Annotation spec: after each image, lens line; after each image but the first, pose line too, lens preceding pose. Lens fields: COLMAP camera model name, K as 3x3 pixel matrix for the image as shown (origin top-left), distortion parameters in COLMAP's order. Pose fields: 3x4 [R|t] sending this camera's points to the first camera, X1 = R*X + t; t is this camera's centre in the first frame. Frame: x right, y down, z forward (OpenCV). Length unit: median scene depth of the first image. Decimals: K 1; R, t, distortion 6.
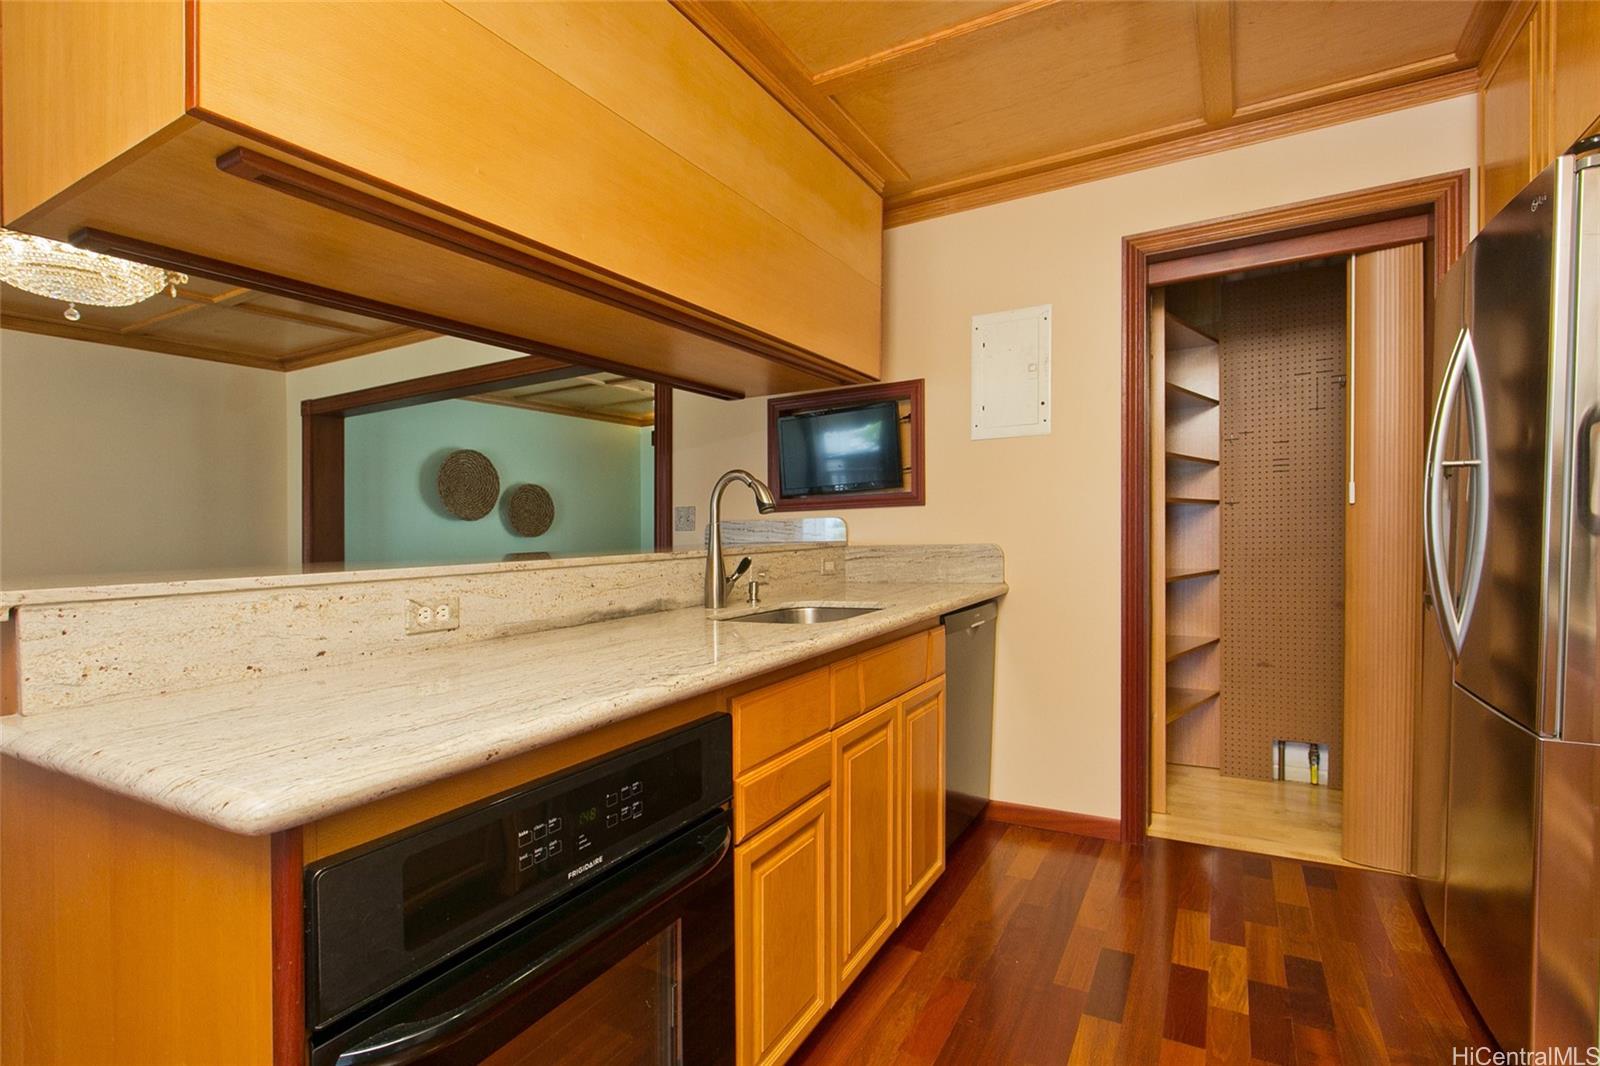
lens RADIAL K [[755.6, 0, 838.2], [0, 755.6, 498.3], [0, 0, 1]] dist [-0.000641, 0.000078]
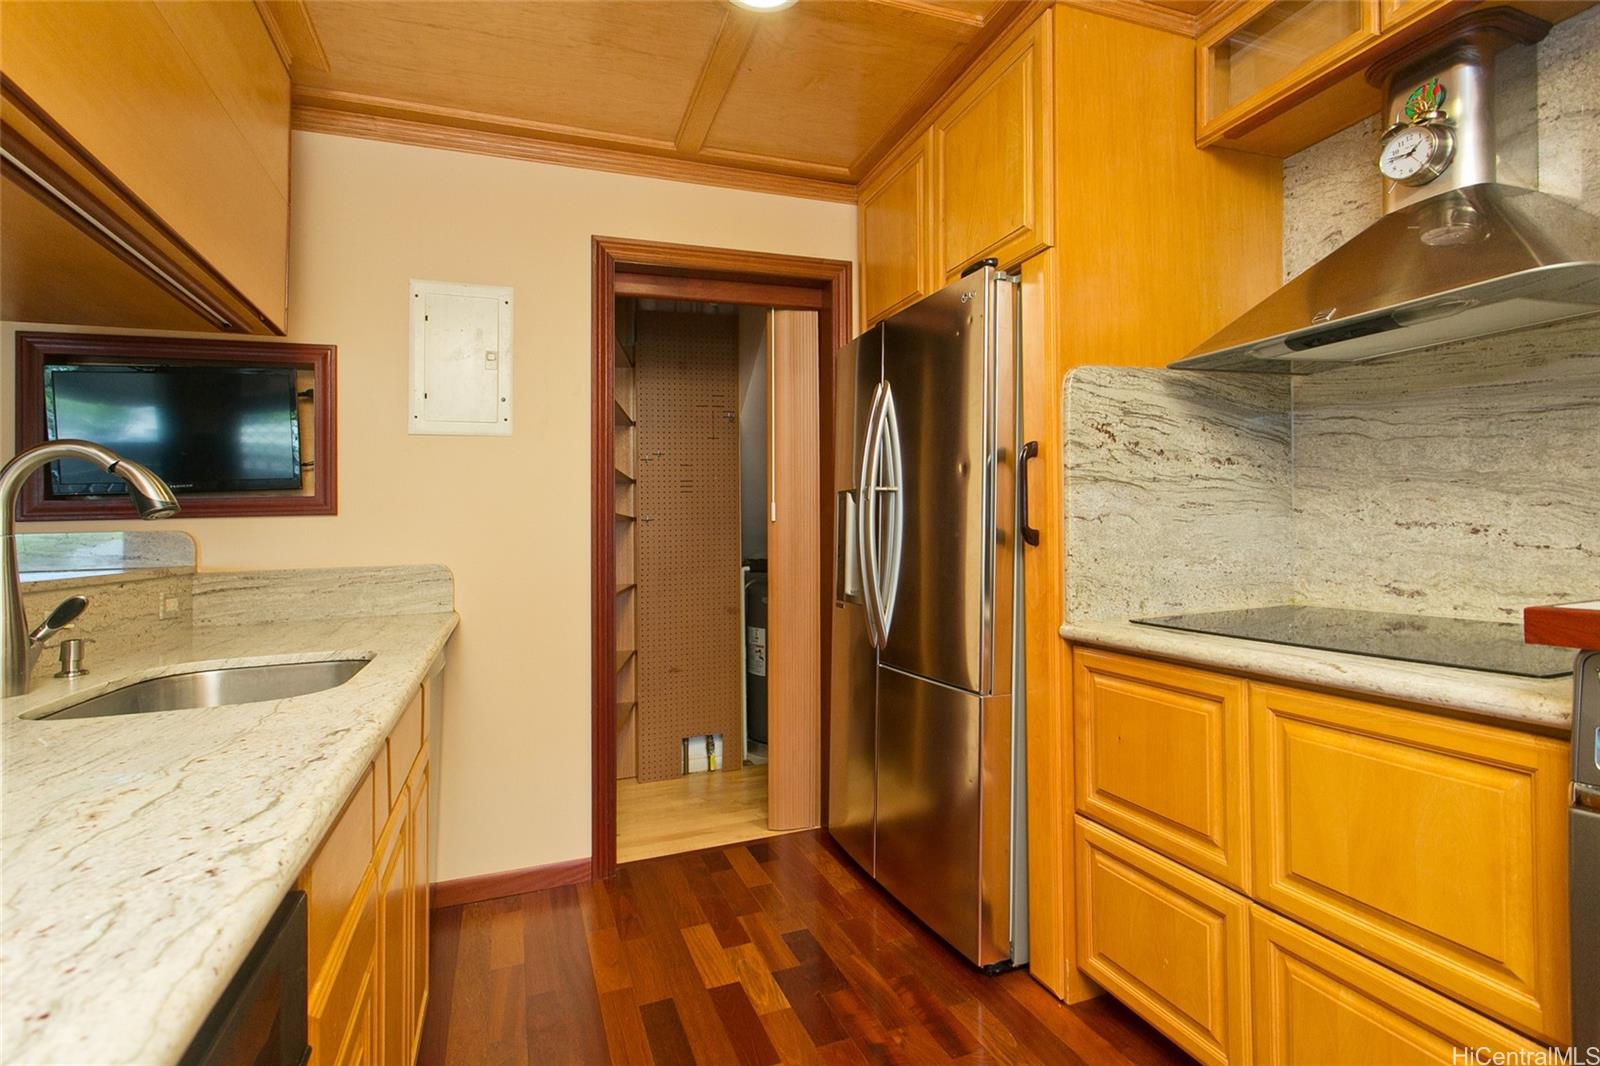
lens RADIAL K [[750.3, 0, 795.6], [0, 750.3, 513.5], [0, 0, 1]] dist [0.004657, -0.000394]
pose [[0.669550, 0.024136, 0.742375, -0.143622], [-0.018848, 0.999702, -0.015503, 0.011601], [-0.742528, -0.003613, 0.669805, 0.182539]]
